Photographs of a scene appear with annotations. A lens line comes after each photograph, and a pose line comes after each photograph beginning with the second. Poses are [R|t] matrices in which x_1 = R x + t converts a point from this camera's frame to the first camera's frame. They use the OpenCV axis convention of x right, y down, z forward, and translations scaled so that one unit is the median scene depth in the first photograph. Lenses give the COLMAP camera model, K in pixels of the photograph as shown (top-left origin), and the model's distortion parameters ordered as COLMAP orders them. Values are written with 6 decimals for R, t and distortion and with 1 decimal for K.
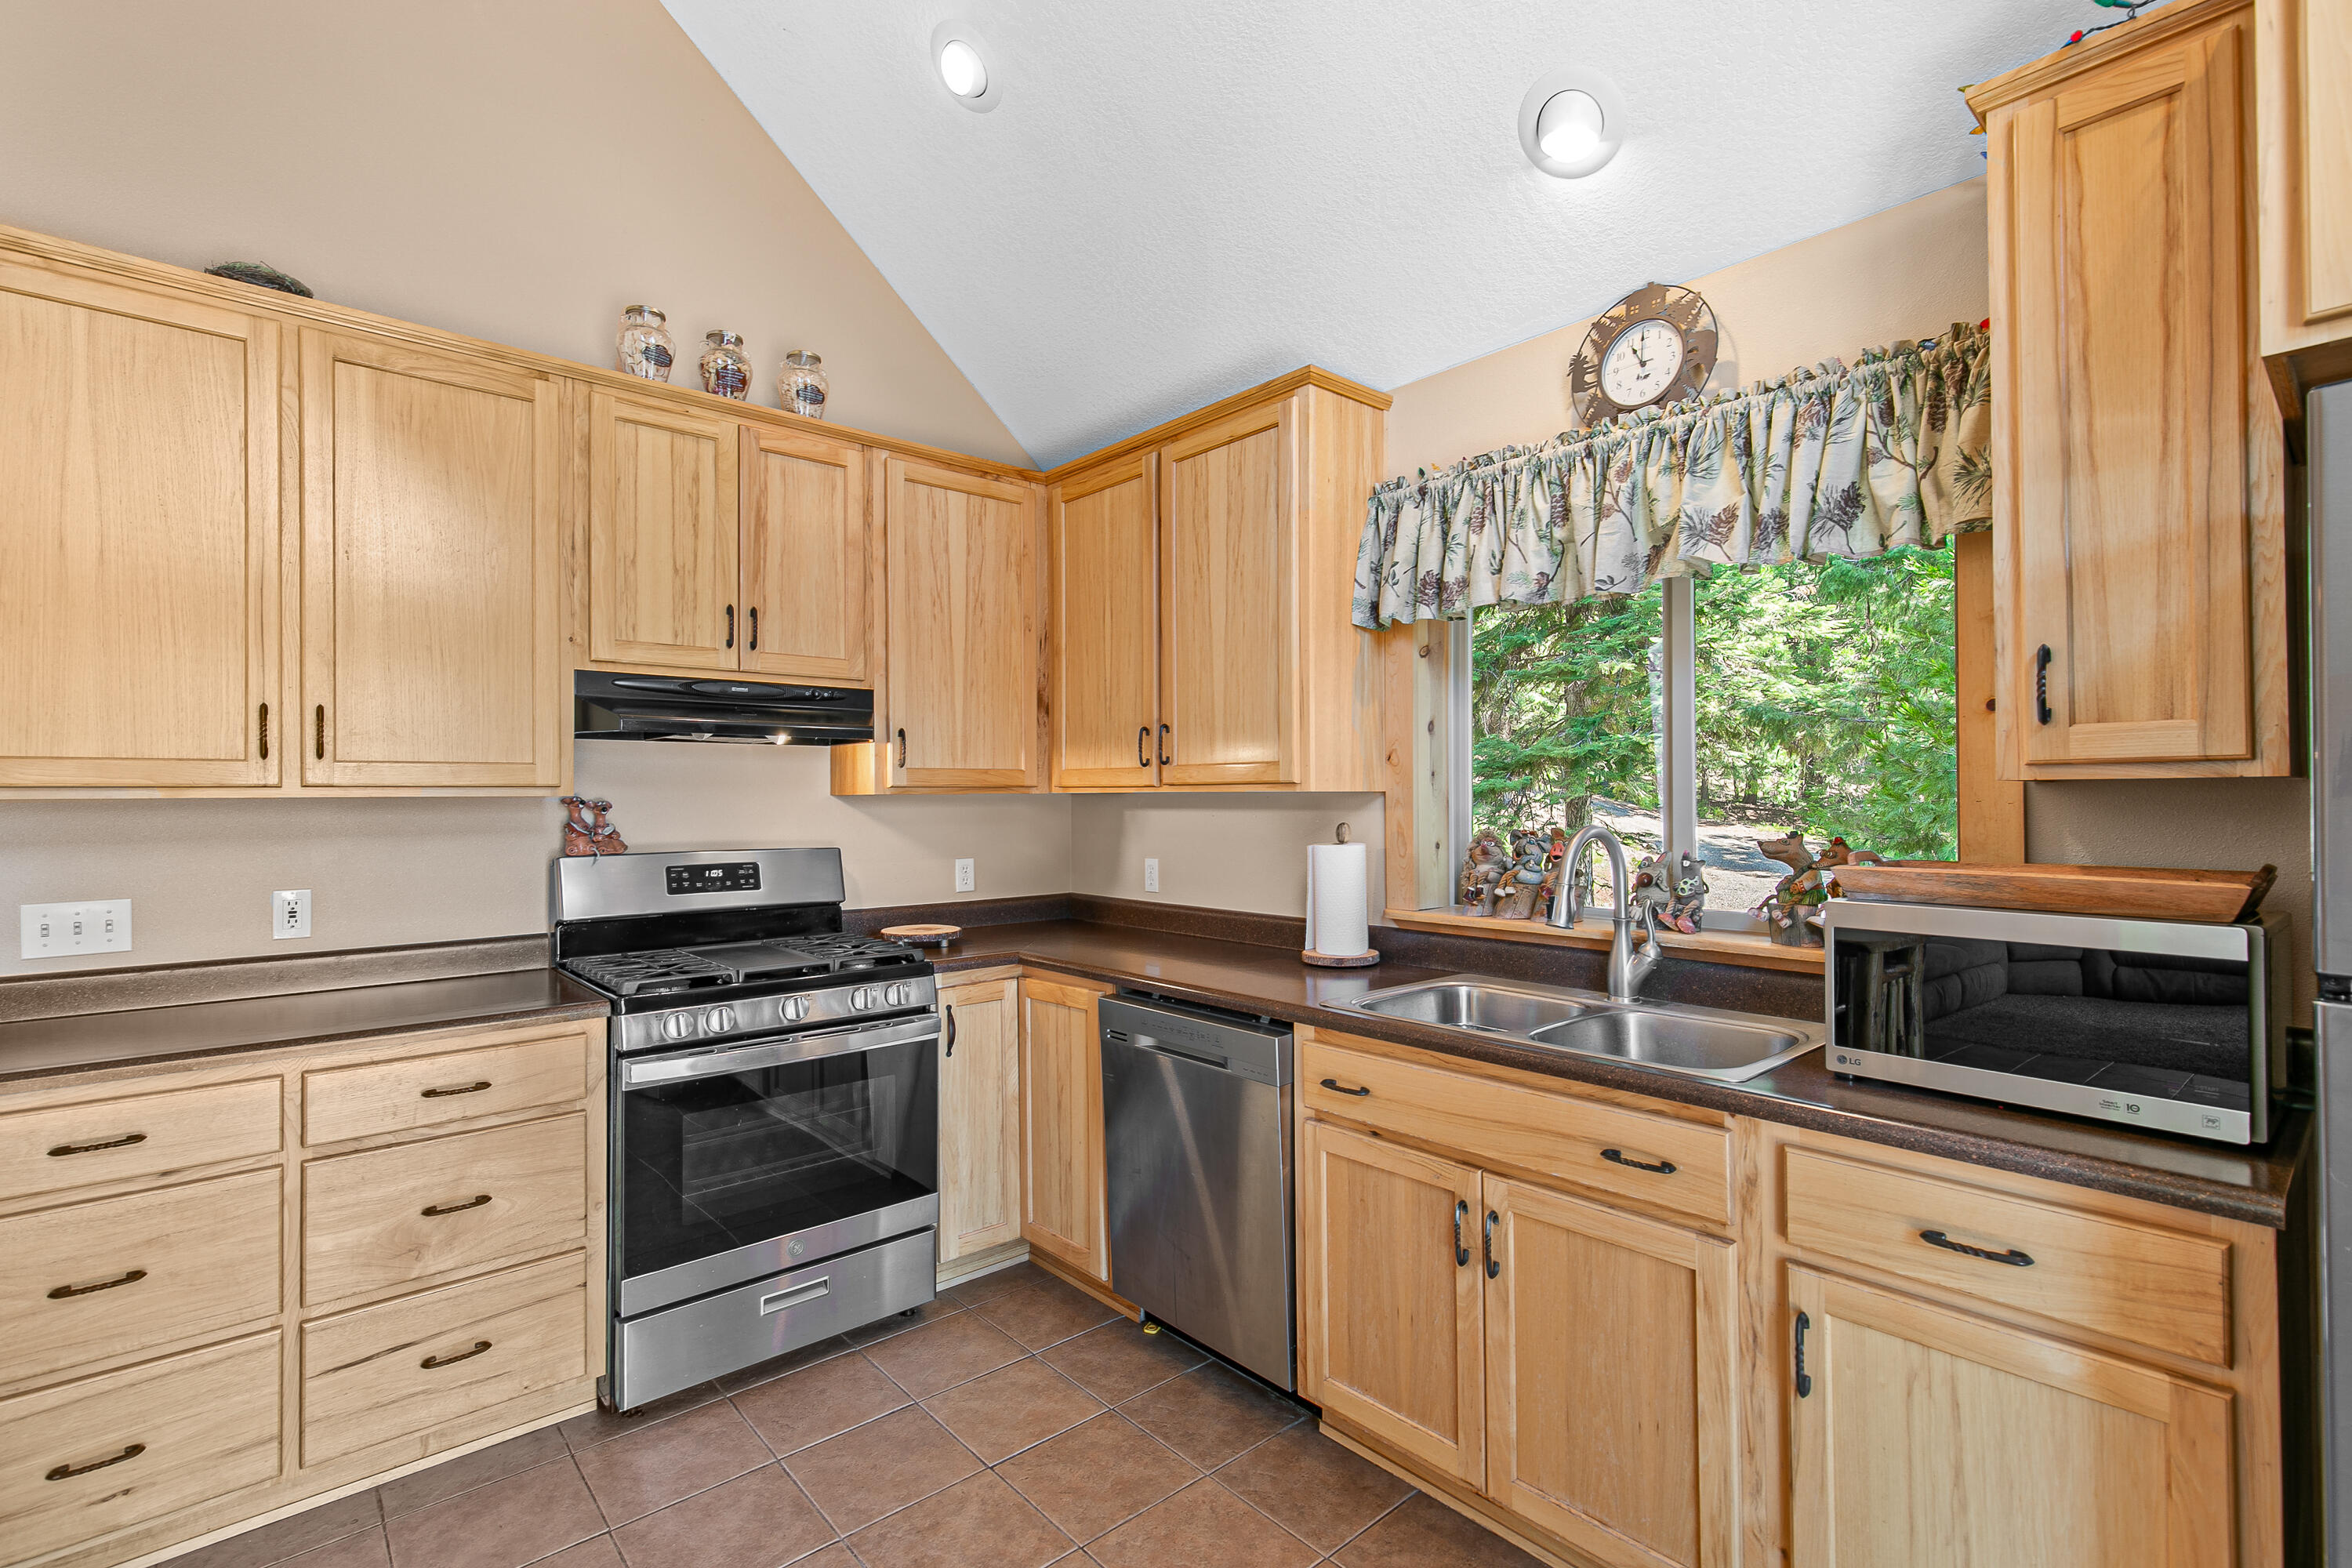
lens RADIAL K [[1057.4, 0, 1181.7], [0, 1057.4, 788.5], [0, 0, 1]] dist [-0.000247, -0.000428]
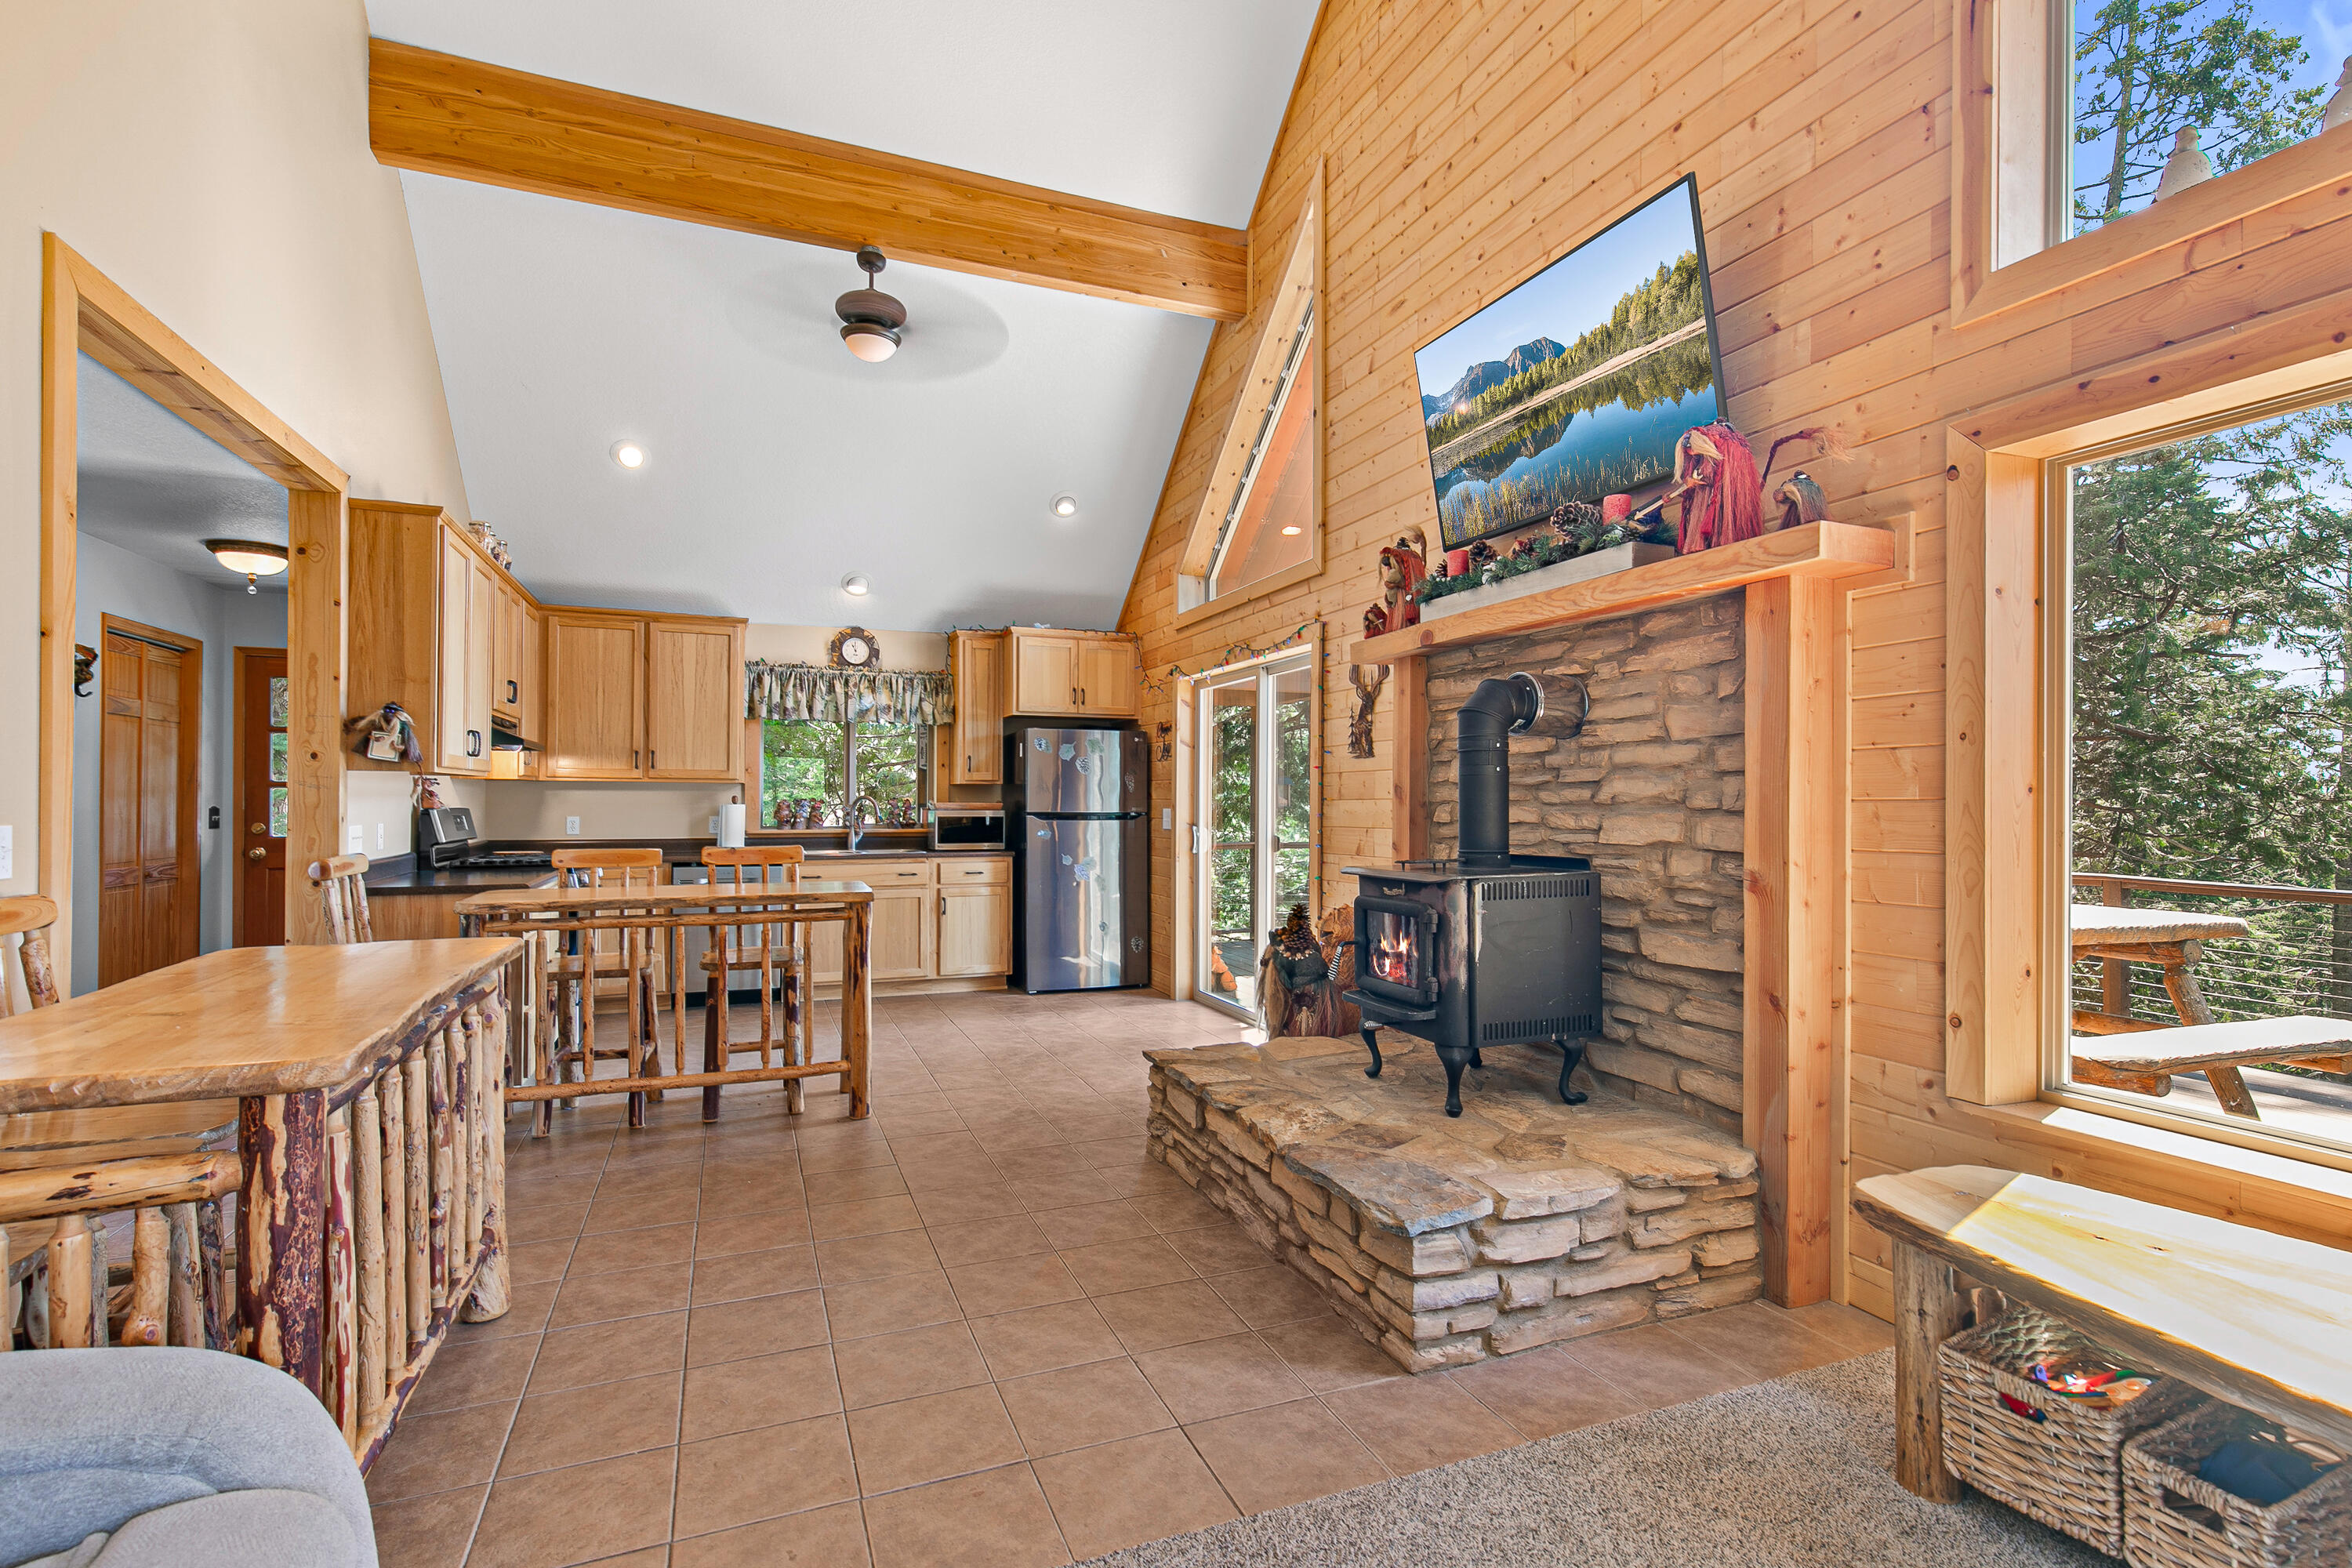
lens RADIAL K [[1087.7, 0, 1176.0], [0, 1087.7, 784.0], [0, 0, 1]] dist [0.015559, -0.000432]
pose [[0.334844, 0.021463, 0.942029, -2.365270], [-0.012964, 0.999751, -0.018171, 0.047429], [-0.942184, -0.006128, 0.335039, -1.029554]]
